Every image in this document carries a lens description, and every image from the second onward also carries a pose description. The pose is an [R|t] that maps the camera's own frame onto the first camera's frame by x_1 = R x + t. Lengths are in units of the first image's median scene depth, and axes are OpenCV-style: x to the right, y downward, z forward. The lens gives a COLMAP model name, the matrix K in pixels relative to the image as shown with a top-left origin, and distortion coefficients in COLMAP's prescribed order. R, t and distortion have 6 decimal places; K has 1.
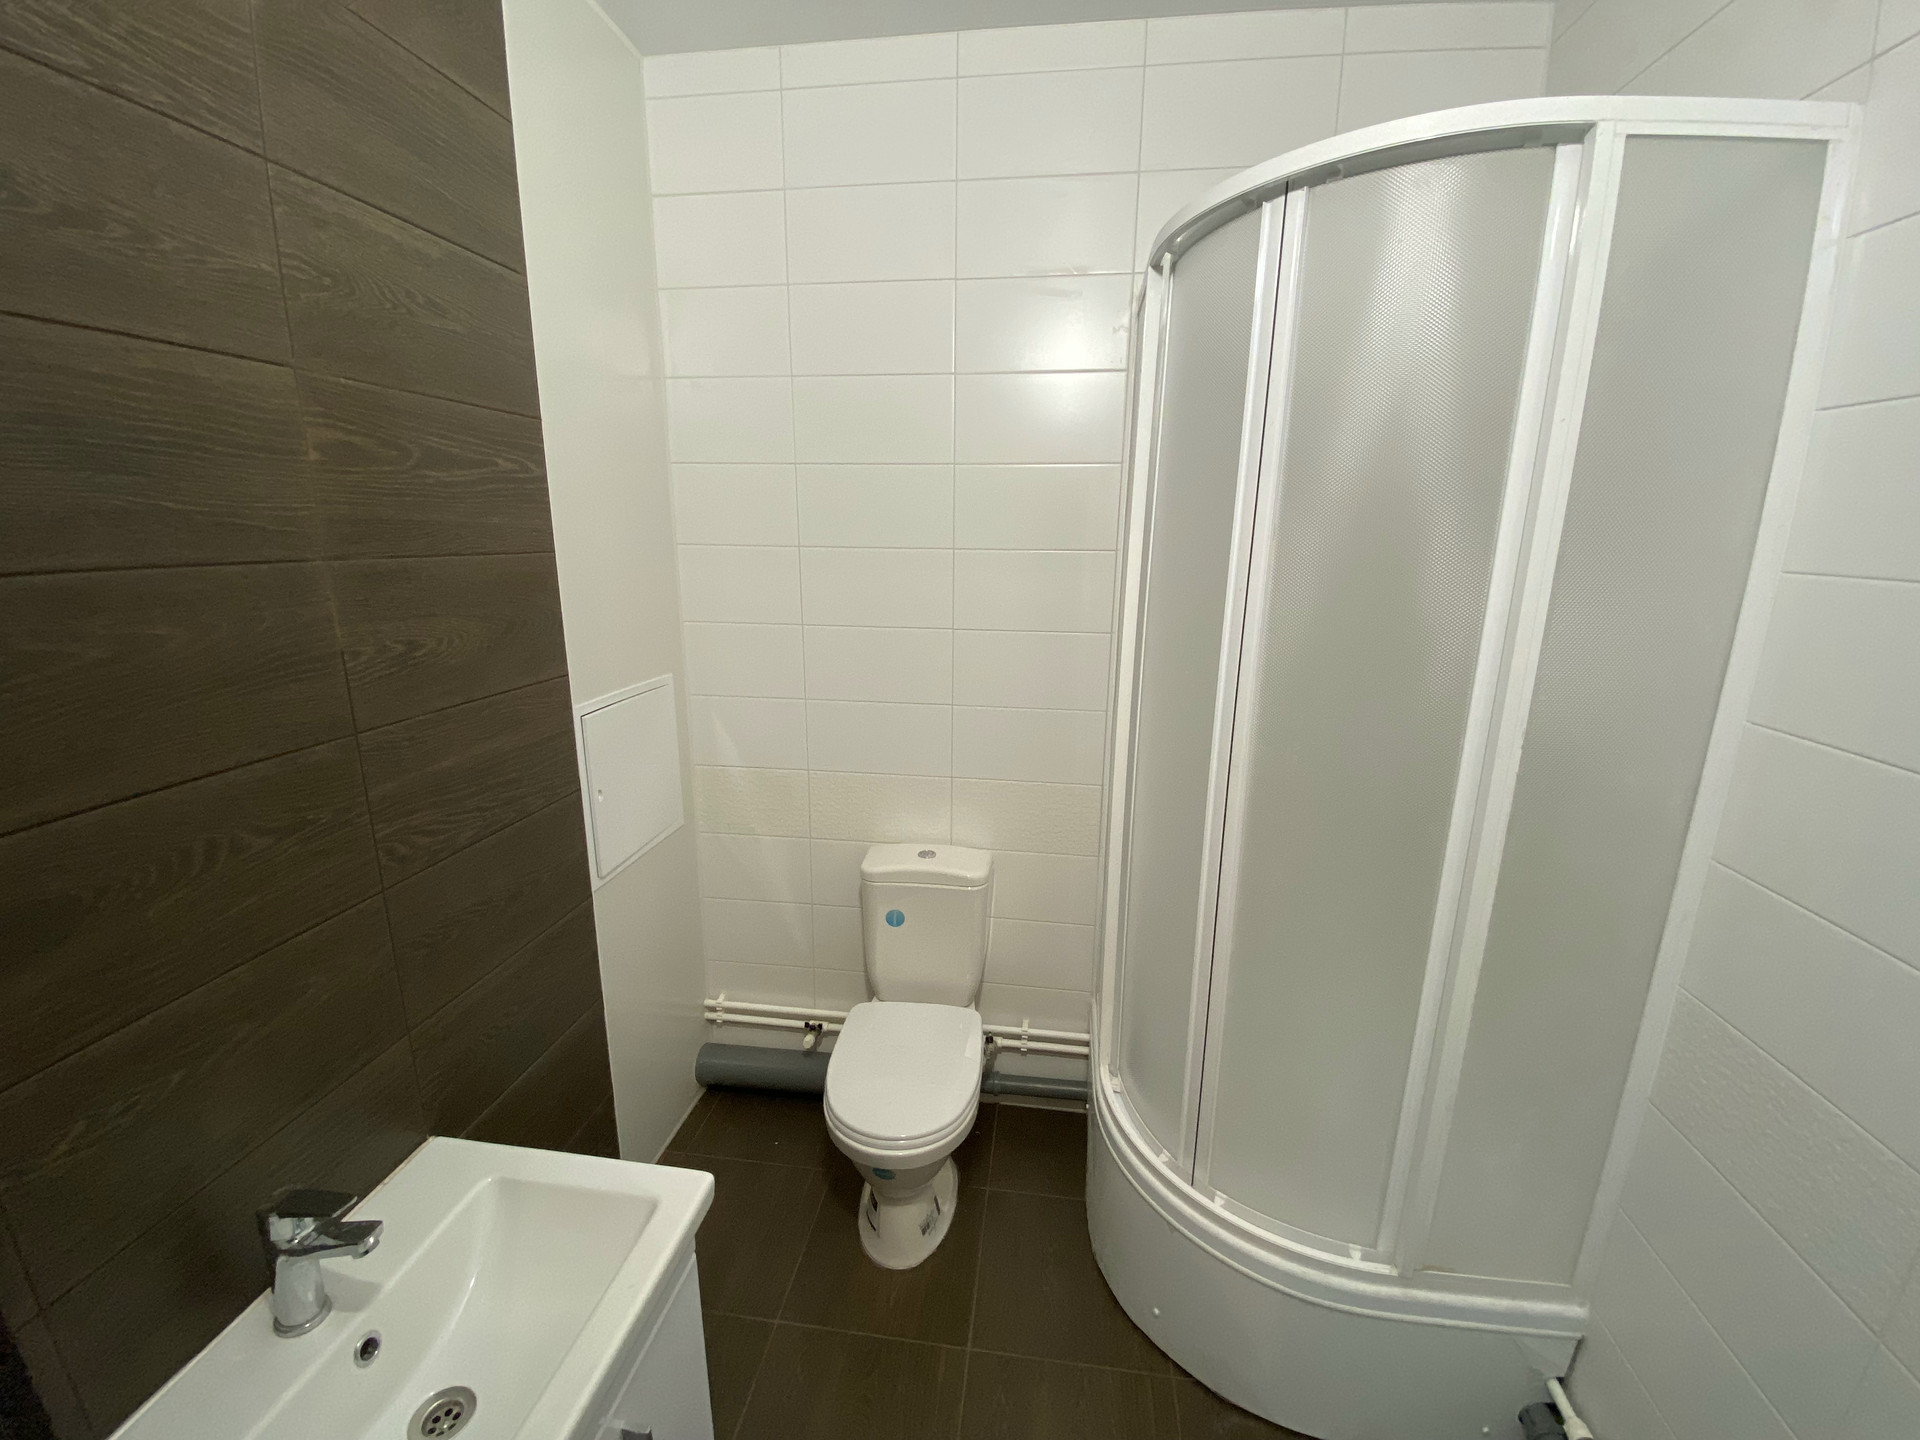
lens RADIAL K [[786.4, 0, 970.9], [0, 786.4, 721.6], [0, 0, 1]] dist [-0.001168, -0.010347]
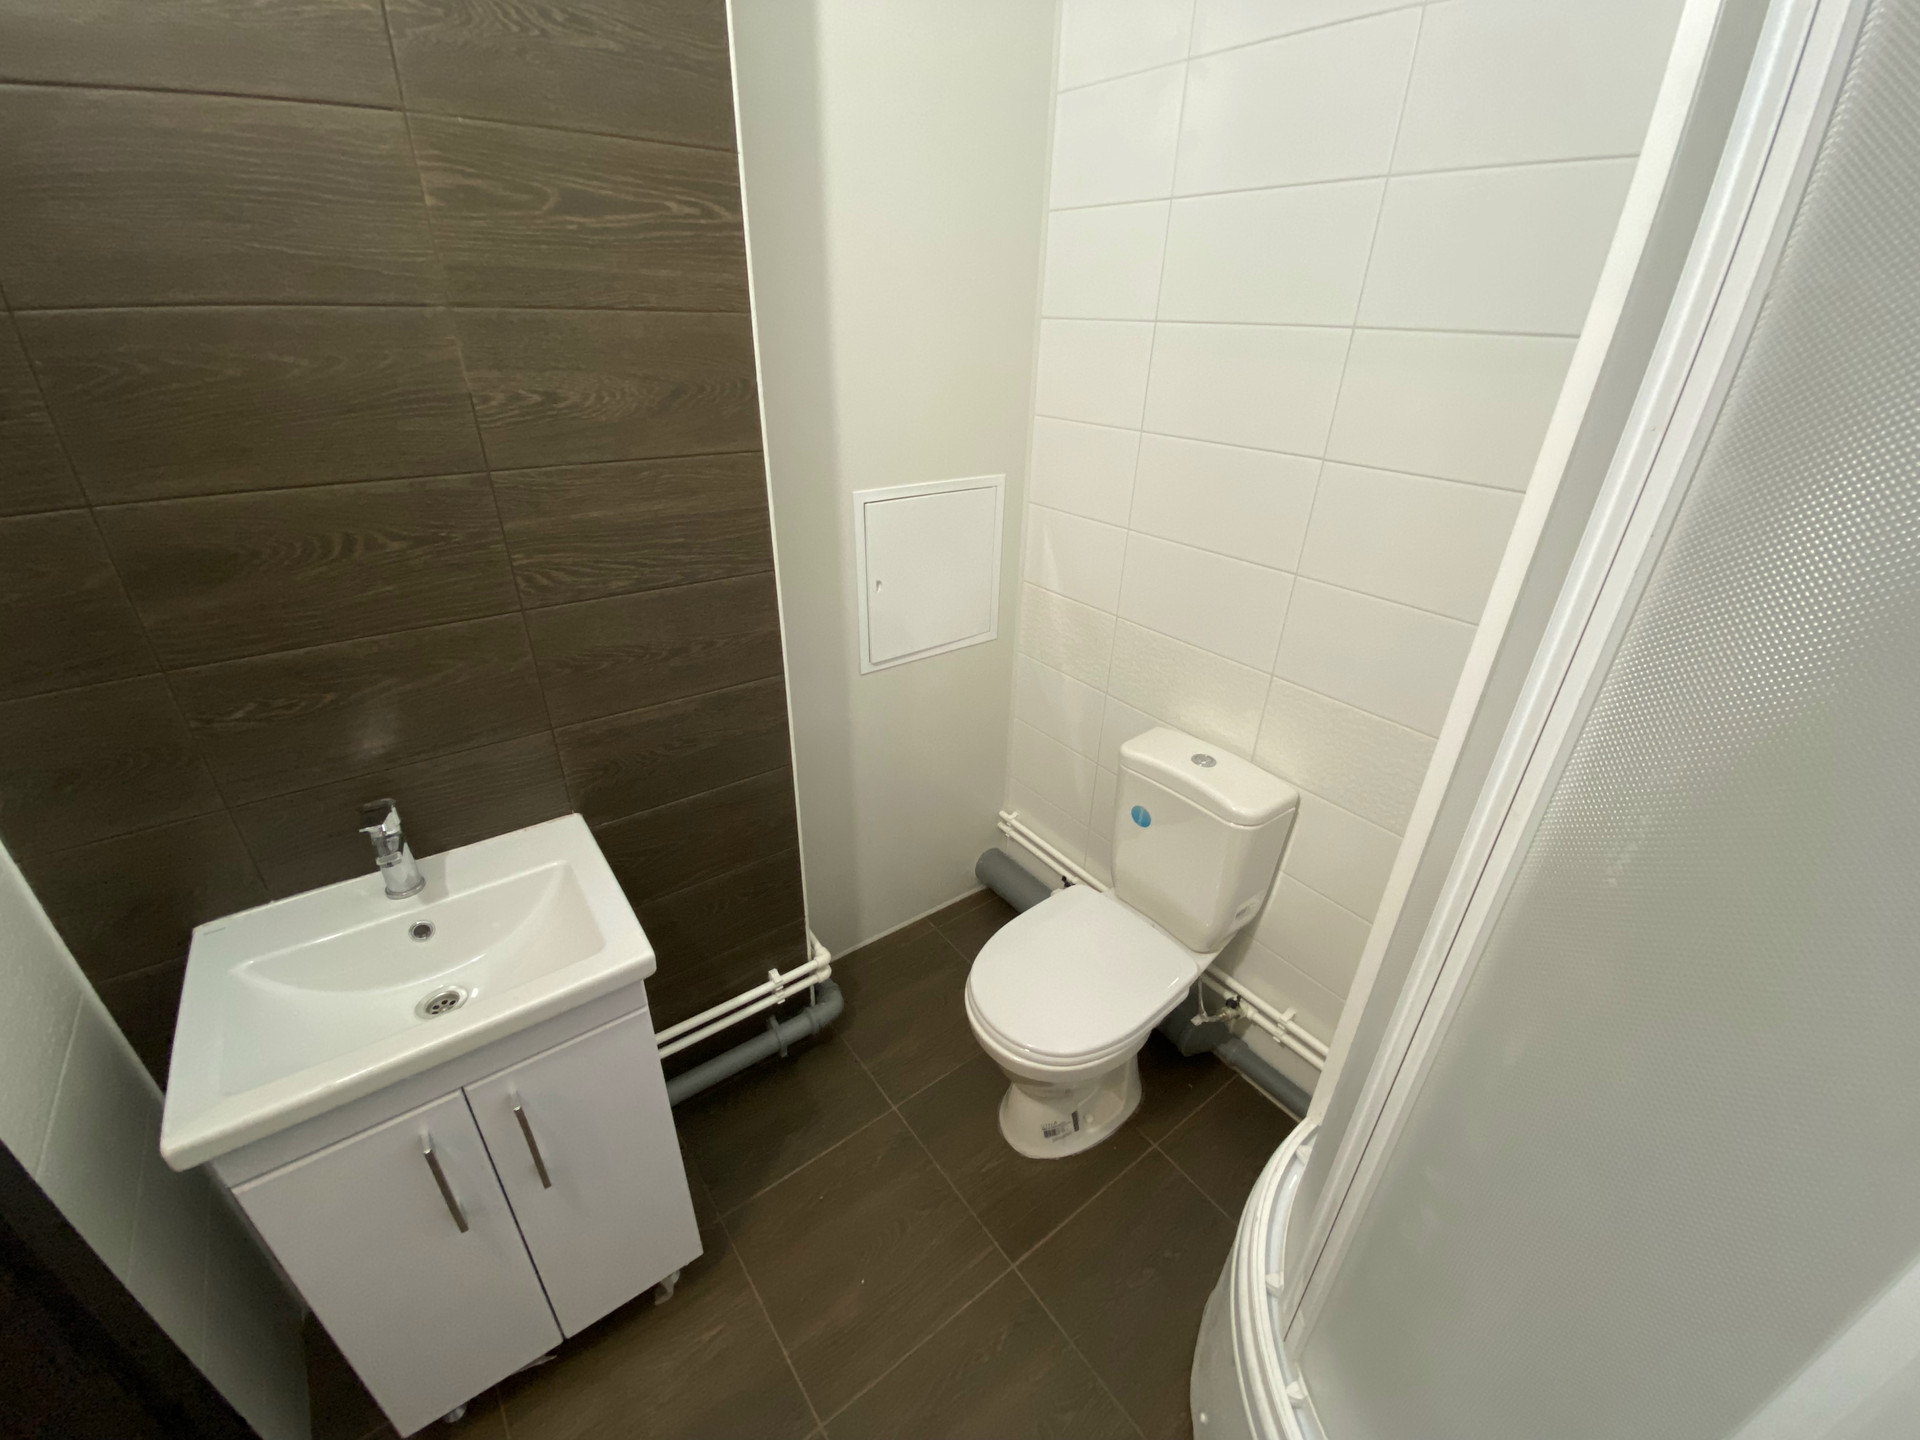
lens RADIAL K [[786.4, 0, 1009.9], [0, 786.4, 723.6], [0, 0, 1]] dist [-0.001168, -0.010347]
pose [[0.698111, 0.346440, -0.626595, 0.584465], [-0.193155, 0.933824, 0.301105, -0.128294], [0.689444, -0.089175, 0.718829, 0.638056]]
